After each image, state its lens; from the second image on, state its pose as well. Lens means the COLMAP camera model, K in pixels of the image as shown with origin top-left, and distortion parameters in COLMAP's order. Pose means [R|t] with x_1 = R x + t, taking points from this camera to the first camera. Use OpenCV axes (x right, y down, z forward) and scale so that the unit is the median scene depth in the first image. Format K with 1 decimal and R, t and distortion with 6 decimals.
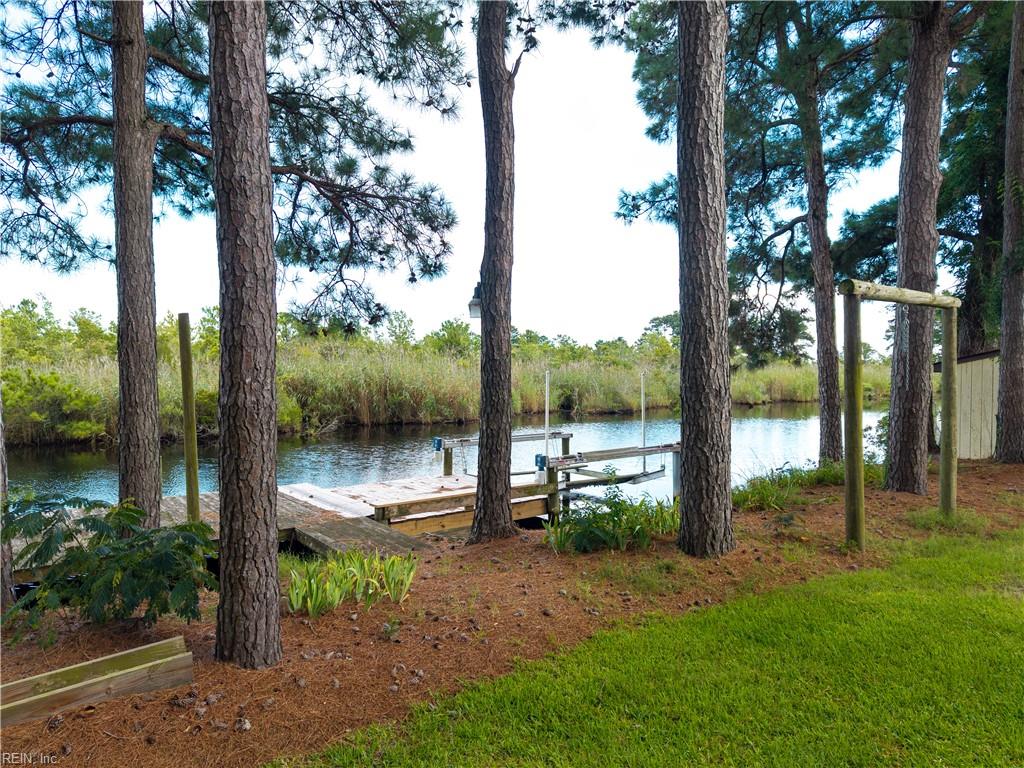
lens RADIAL K [[655.7, 0, 512.0], [0, 655.7, 384.0], [0, 0, 1]] dist [-0.004775, -0.002263]
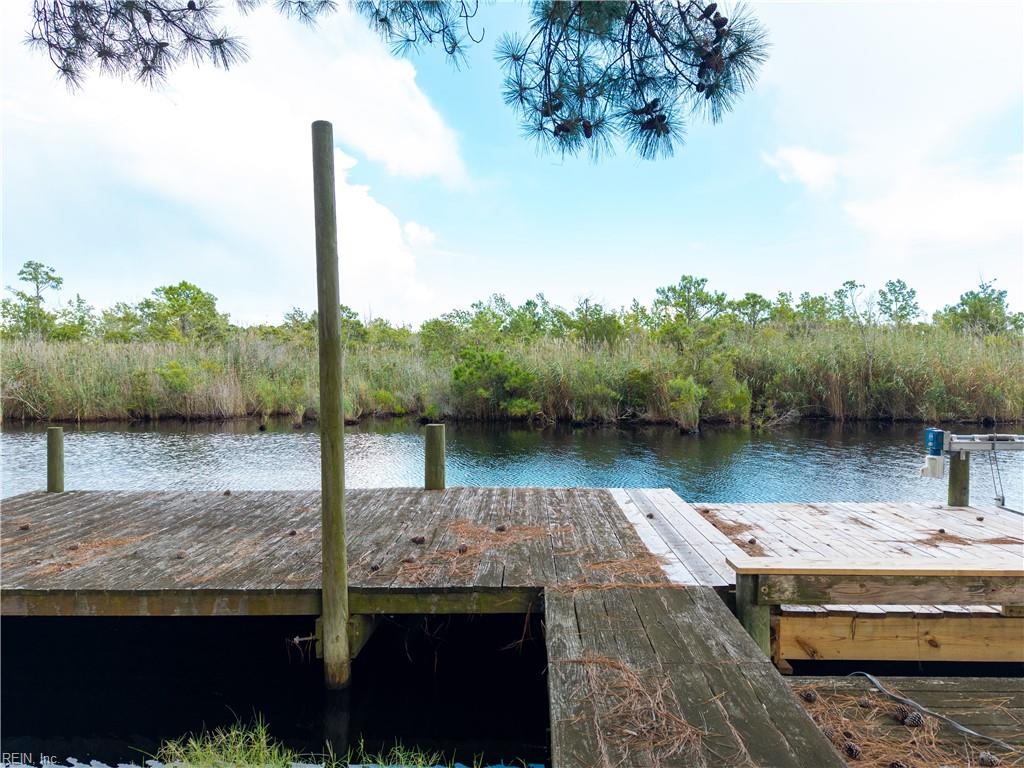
lens RADIAL K [[655.7, 0, 512.0], [0, 655.7, 384.0], [0, 0, 1]] dist [-0.004775, -0.002263]
pose [[0.758943, 0.012512, -0.651037, -0.018599], [-0.010299, 0.999921, 0.007210, 0.026352], [0.651075, 0.001233, 0.759012, 0.227805]]
